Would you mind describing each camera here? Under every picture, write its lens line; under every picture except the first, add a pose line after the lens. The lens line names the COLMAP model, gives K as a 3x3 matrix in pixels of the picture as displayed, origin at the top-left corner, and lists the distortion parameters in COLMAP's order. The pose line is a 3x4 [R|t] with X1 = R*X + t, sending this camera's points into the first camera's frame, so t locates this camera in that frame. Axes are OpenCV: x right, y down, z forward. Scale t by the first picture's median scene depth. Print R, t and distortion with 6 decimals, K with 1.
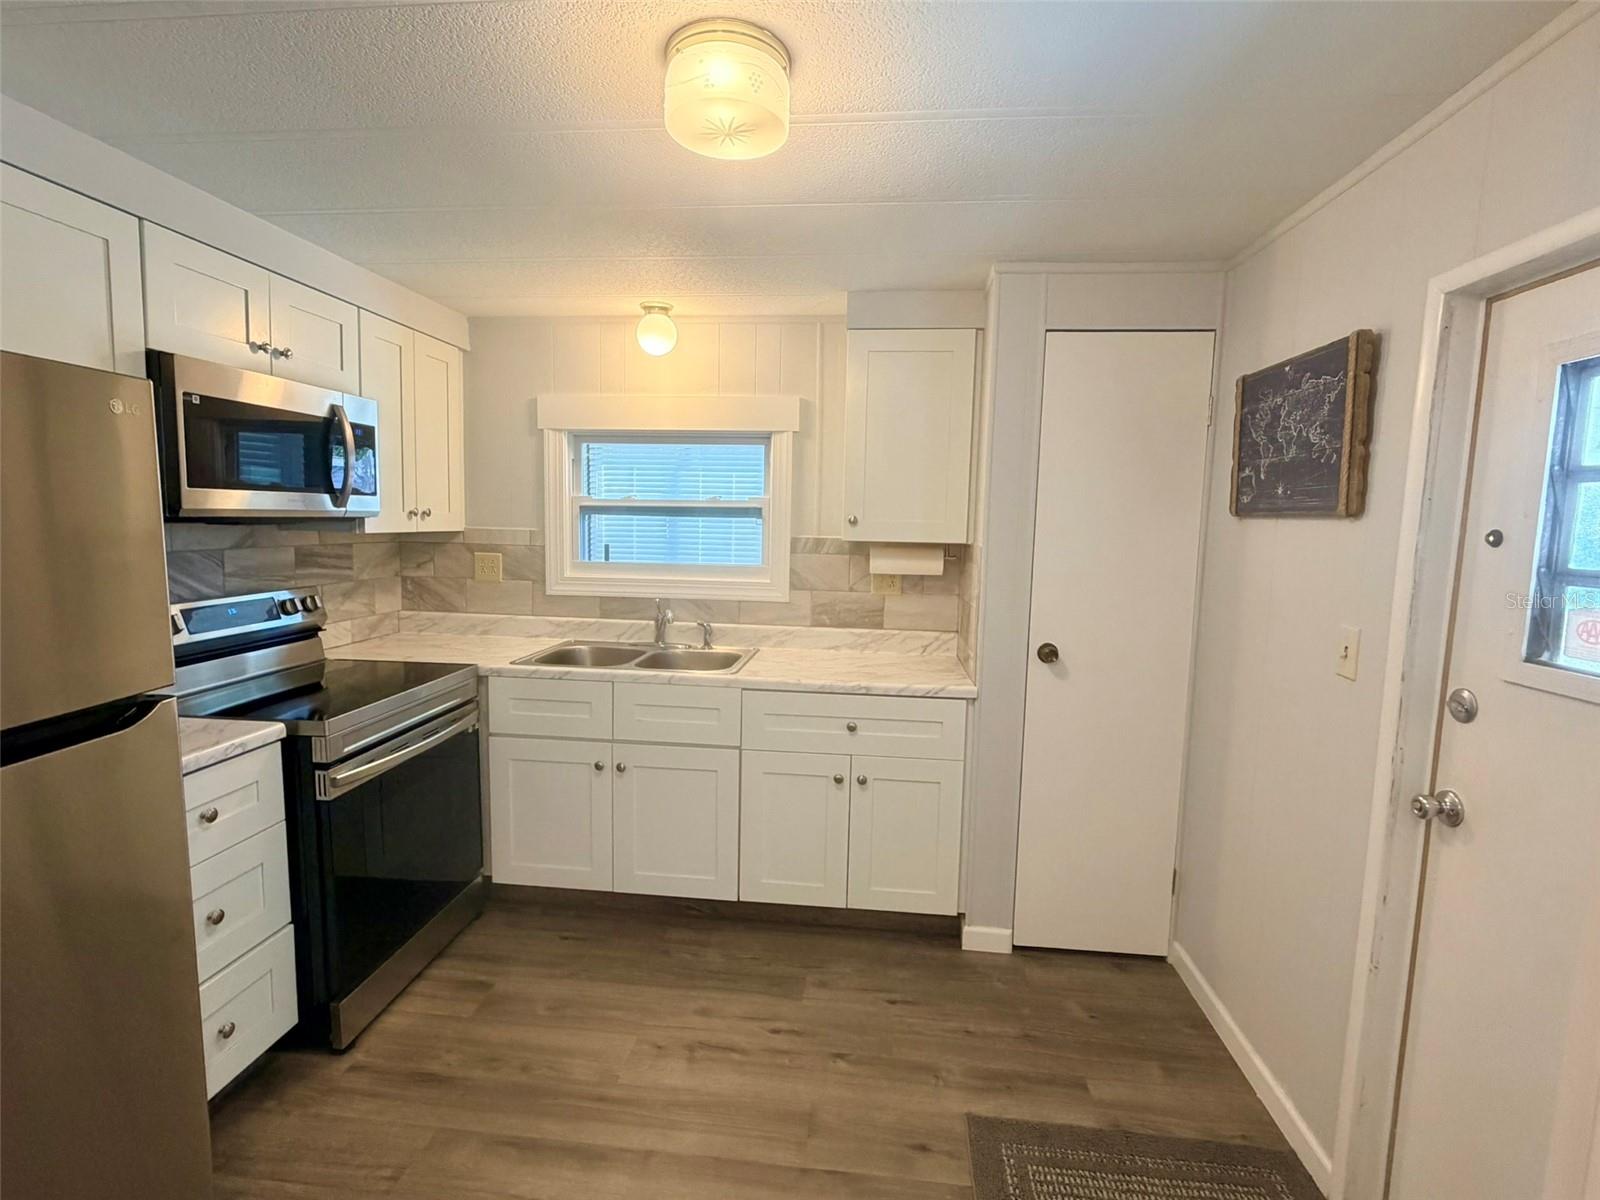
lens RADIAL K [[763.4, 0, 797.2], [0, 763.4, 599.2], [0, 0, 1]] dist [0.001554, 0.000477]
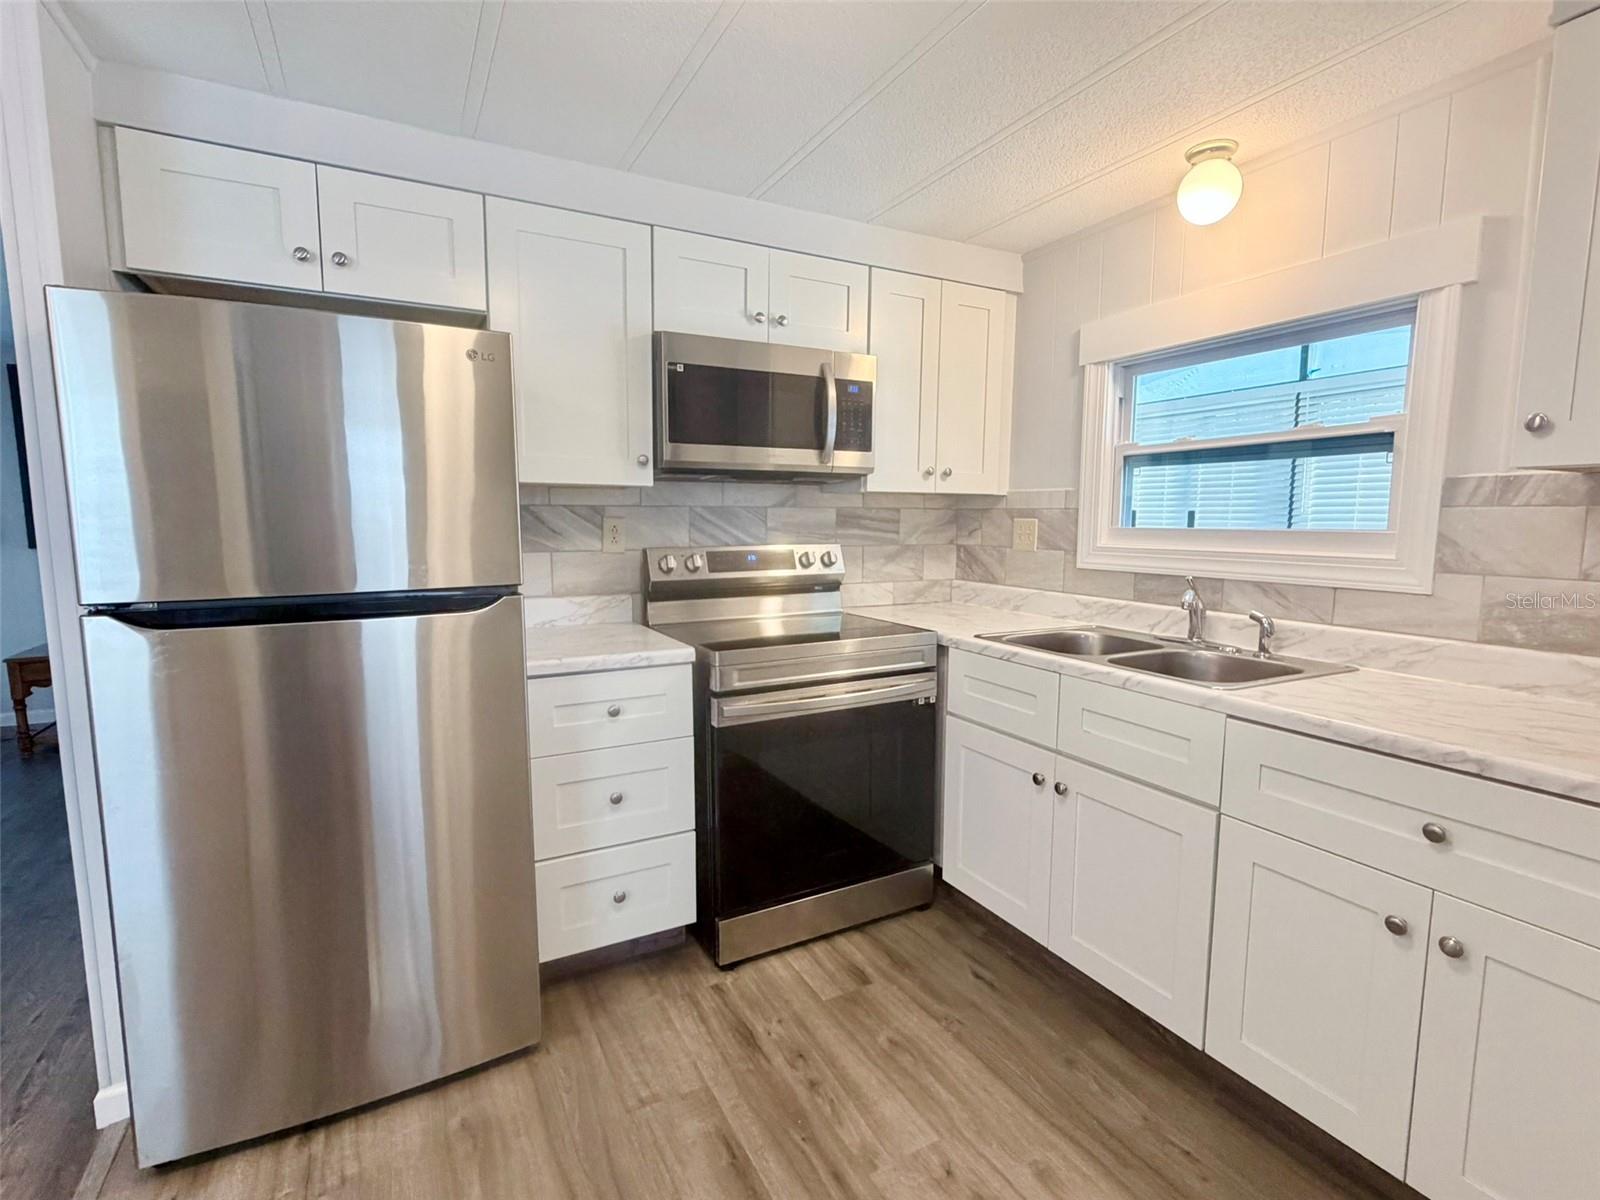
lens RADIAL K [[763.4, 0, 801.4], [0, 763.4, 601.1], [0, 0, 1]] dist [0.001554, 0.000477]
pose [[0.561517, 0.072353, -0.824296, 0.228974], [-0.079623, 0.996272, 0.033209, 0.032056], [0.823625, 0.046986, 0.565185, 0.356776]]
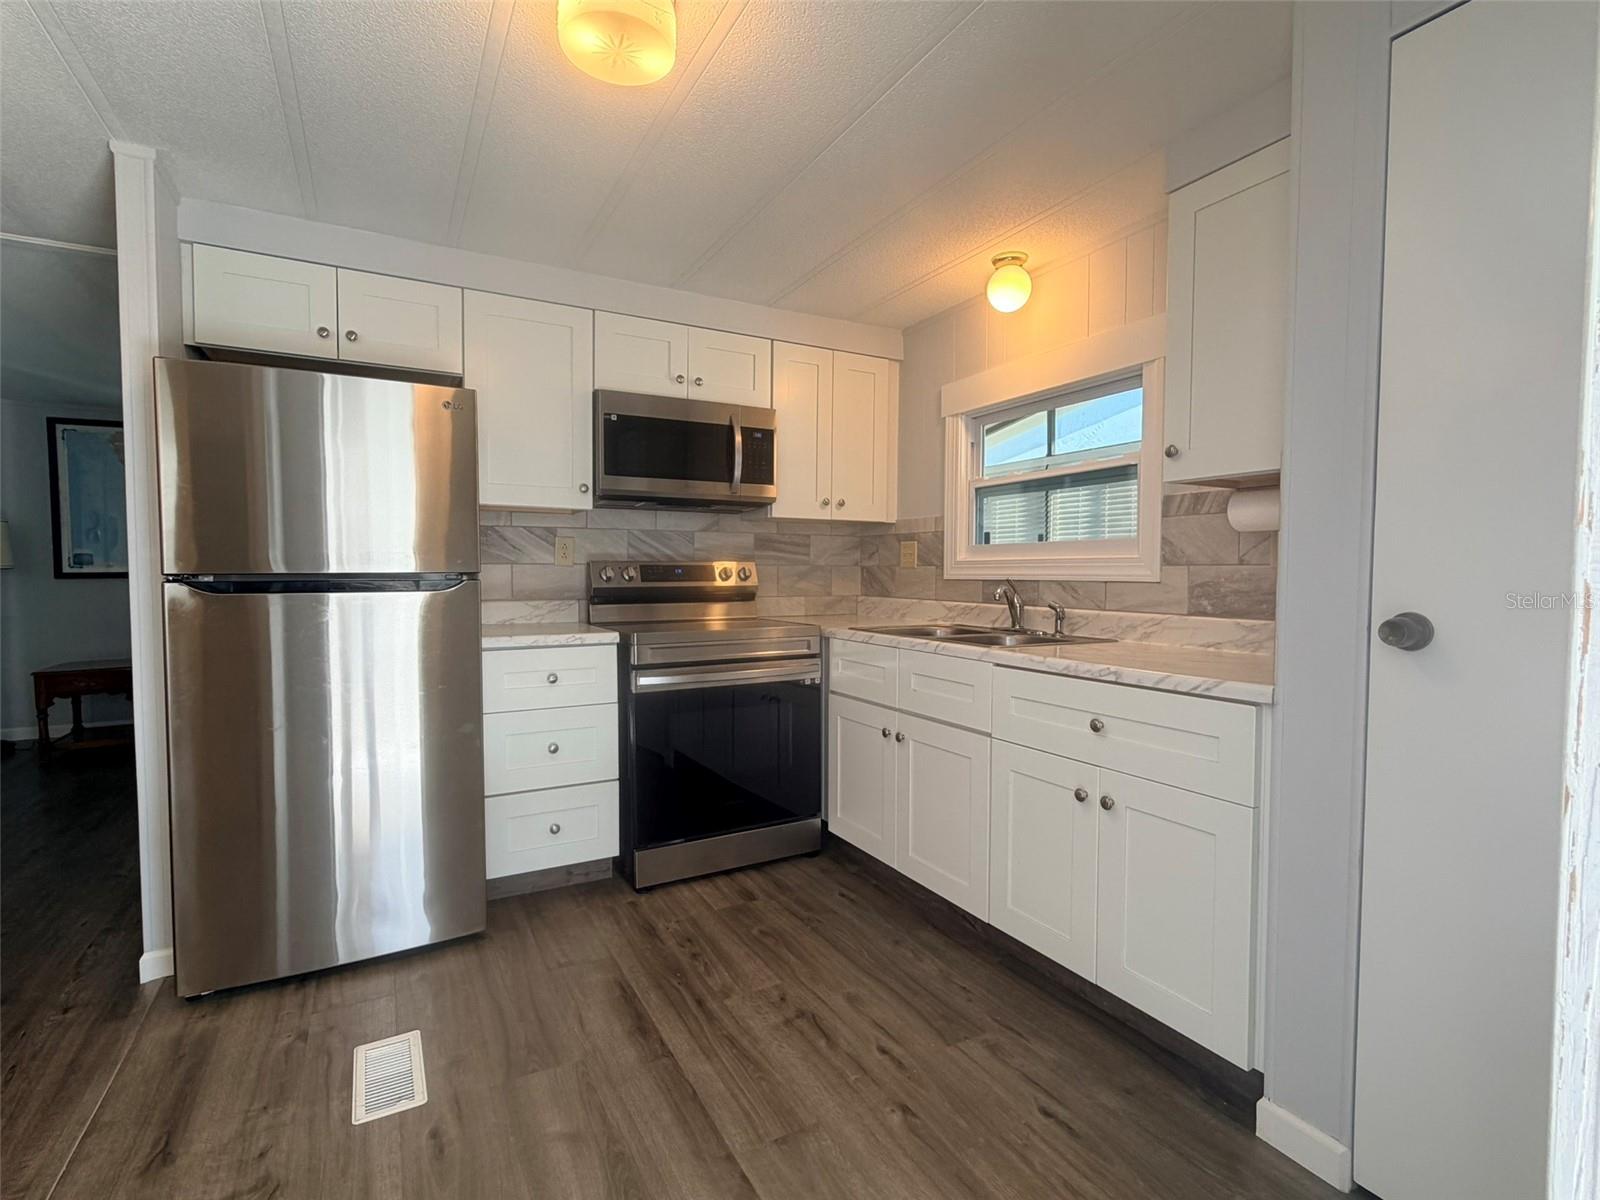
lens RADIAL K [[763.4, 0, 802.1], [0, 763.4, 602.3], [0, 0, 1]] dist [0.001554, 0.000477]
pose [[0.573196, 0.013217, -0.819312, 0.482455], [-0.077785, 0.996232, -0.038349, 0.095701], [0.815718, 0.085712, 0.572065, 0.331906]]
